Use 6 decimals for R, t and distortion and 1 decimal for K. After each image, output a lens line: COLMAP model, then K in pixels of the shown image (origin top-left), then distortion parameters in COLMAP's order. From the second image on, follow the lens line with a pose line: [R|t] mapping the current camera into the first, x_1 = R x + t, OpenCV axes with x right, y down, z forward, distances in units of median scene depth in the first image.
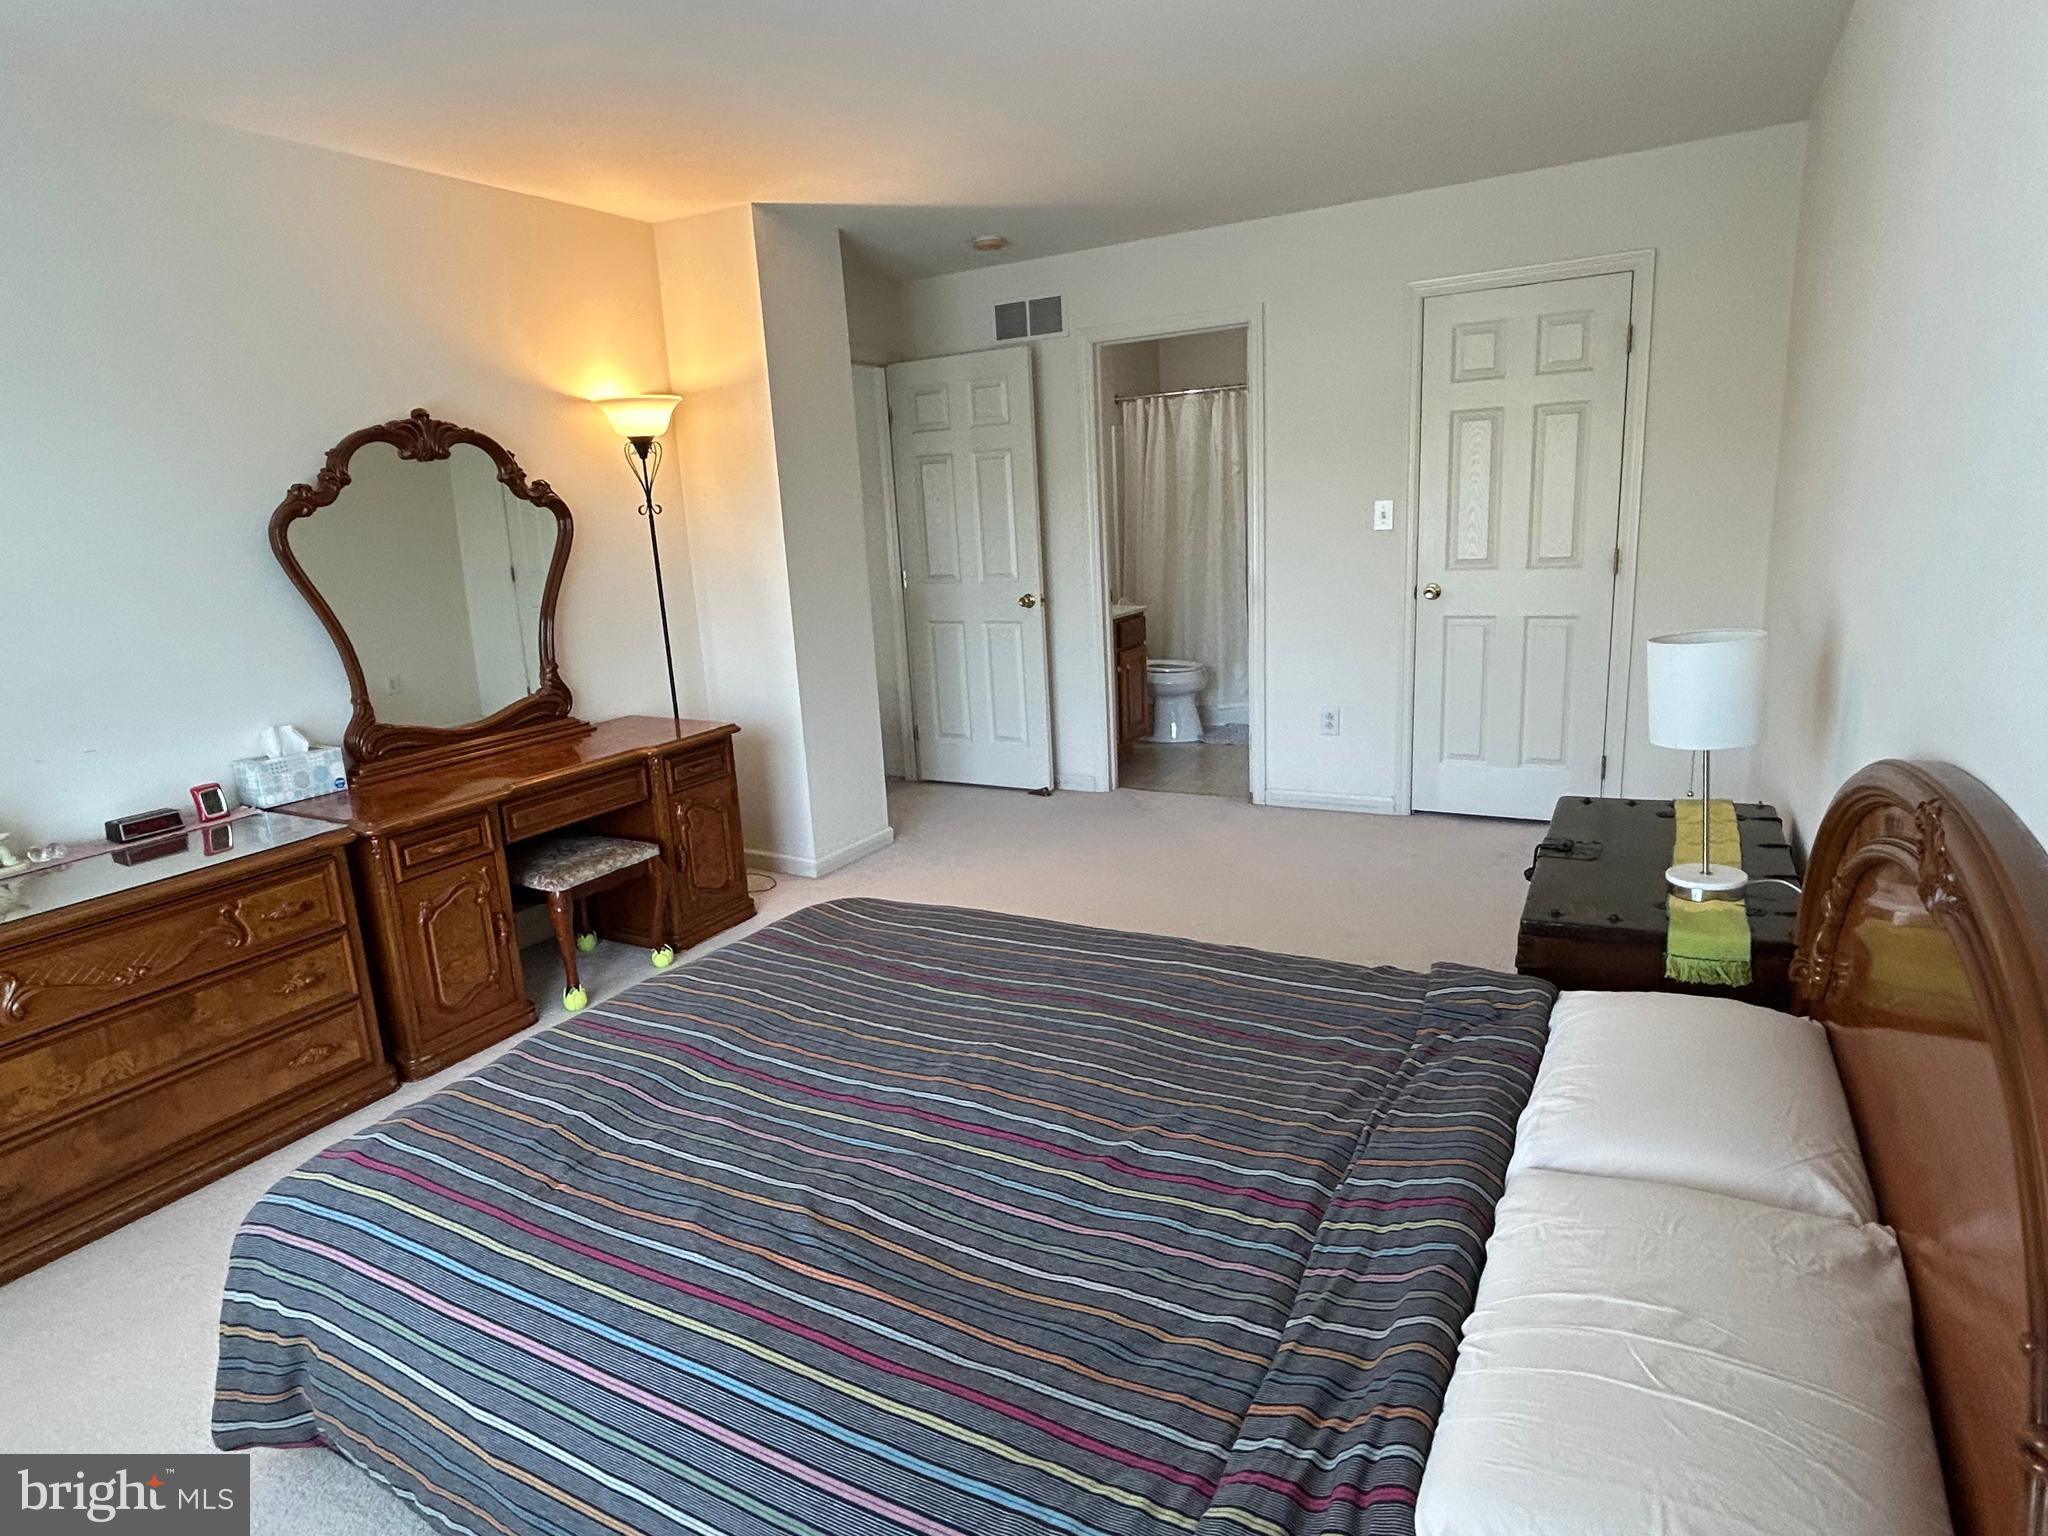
lens RADIAL K [[1158.1, 0, 1024.0], [0, 1158.1, 768.0], [0, 0, 1]] dist [0.002266, 0.000478]
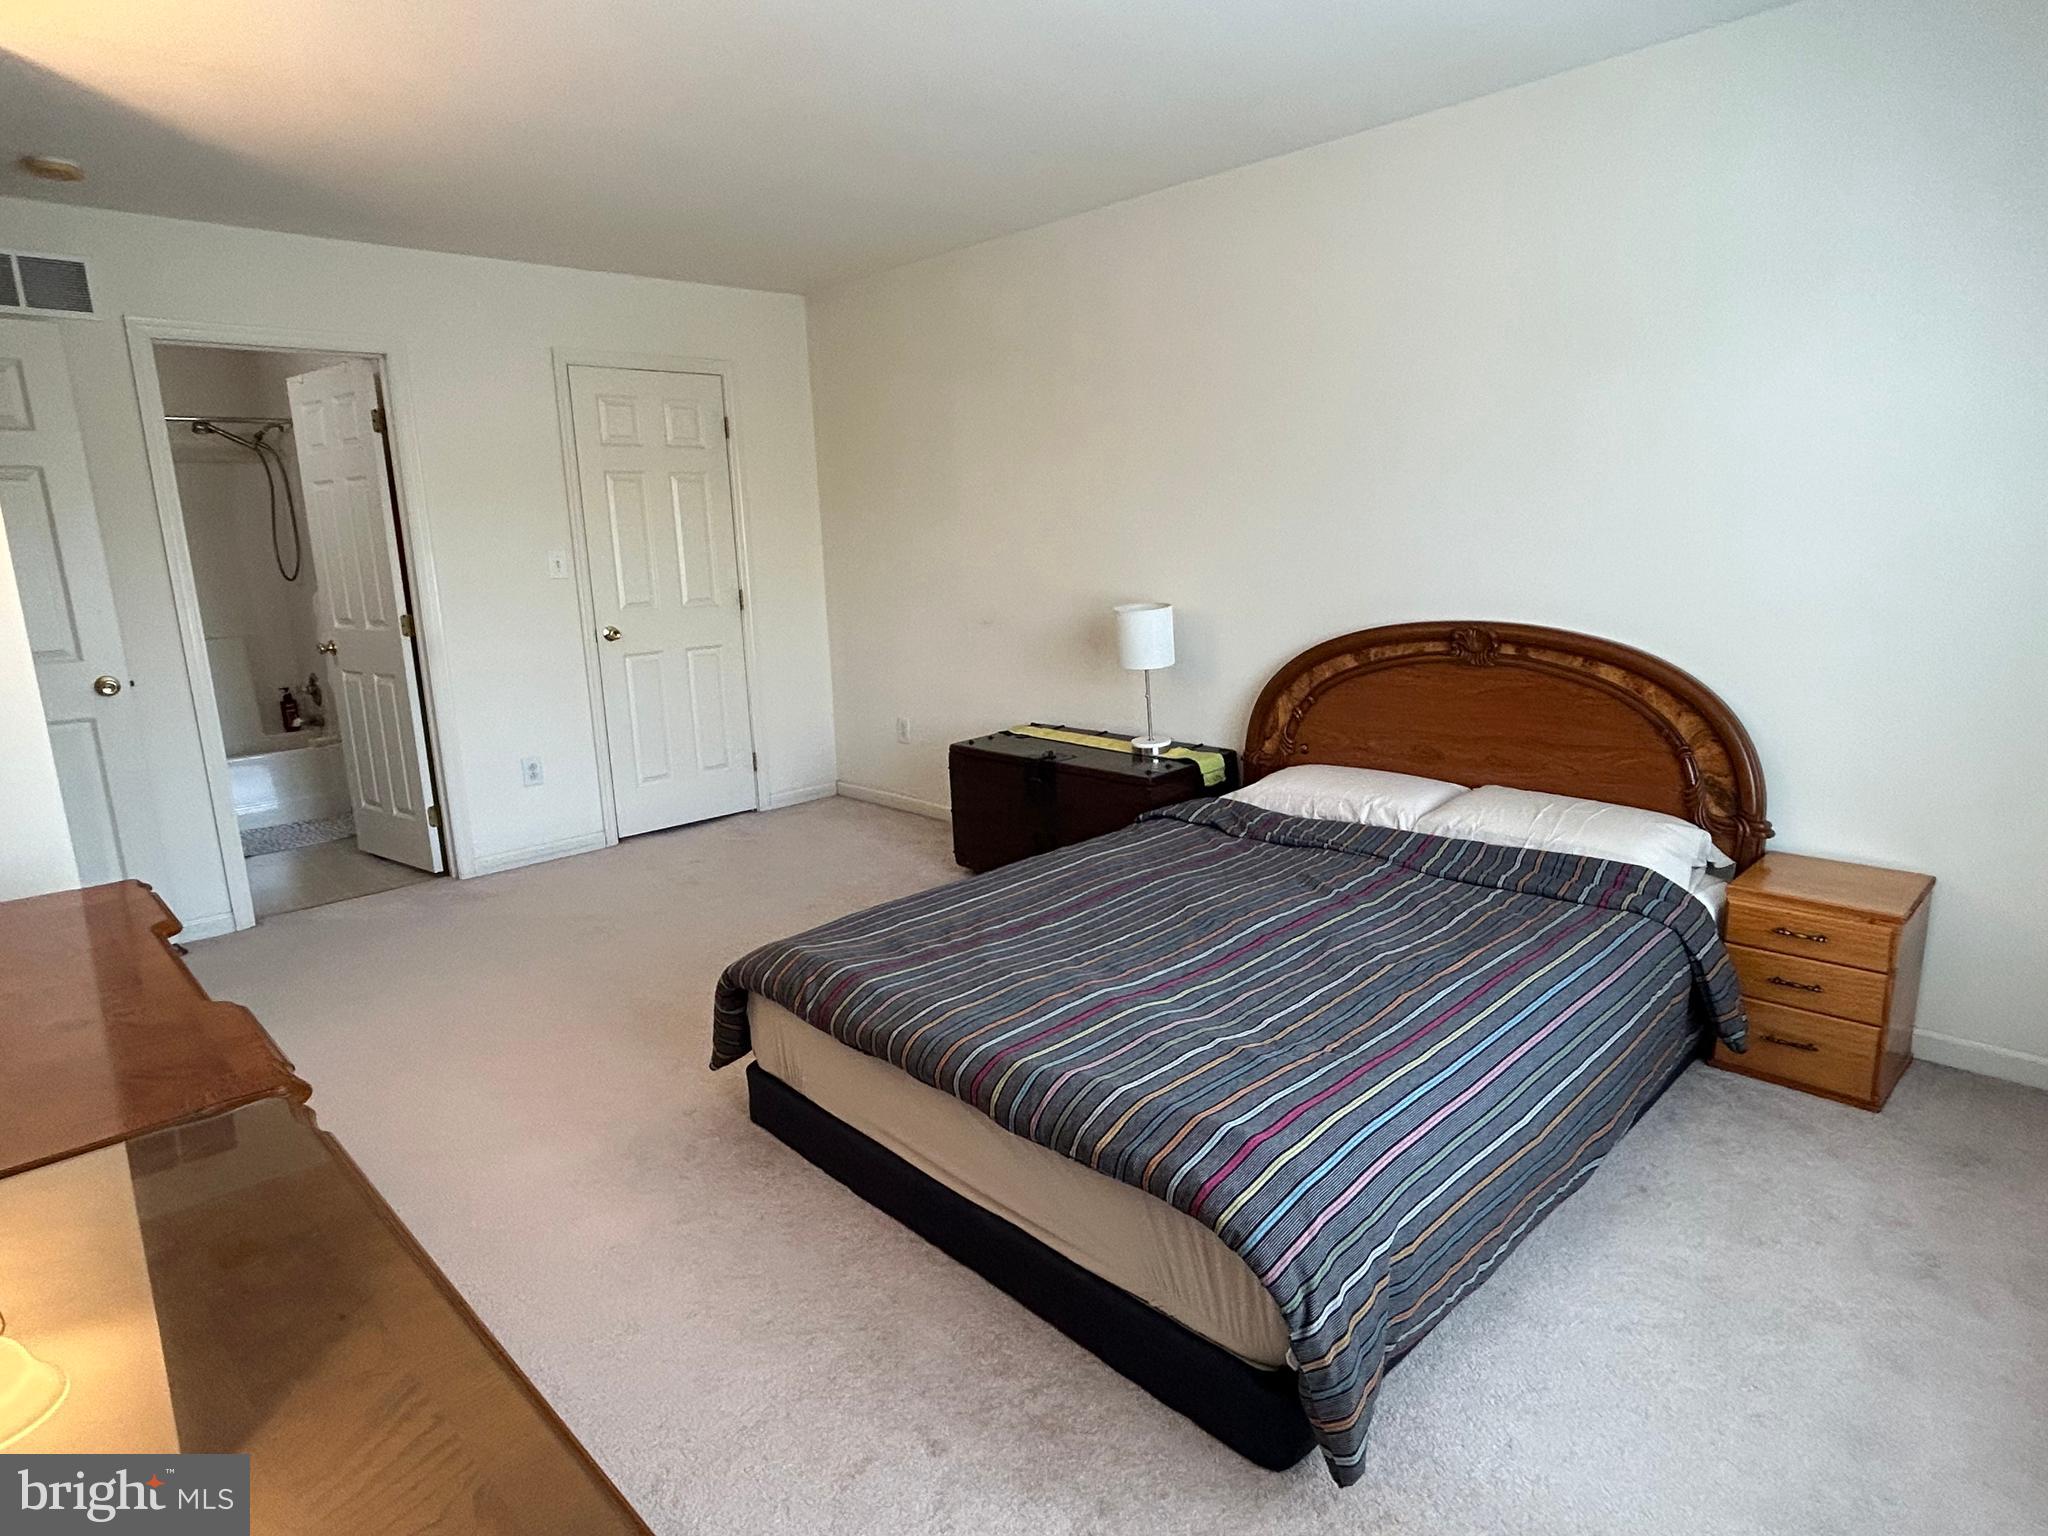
lens RADIAL K [[1158.1, 0, 1024.0], [0, 1158.1, 768.0], [0, 0, 1]] dist [0.002266, 0.000478]
pose [[0.277683, -0.152014, 0.948570, -0.595954], [0.231426, 0.968907, 0.087526, -0.035512], [-0.932381, 0.195220, 0.304229, 0.331228]]
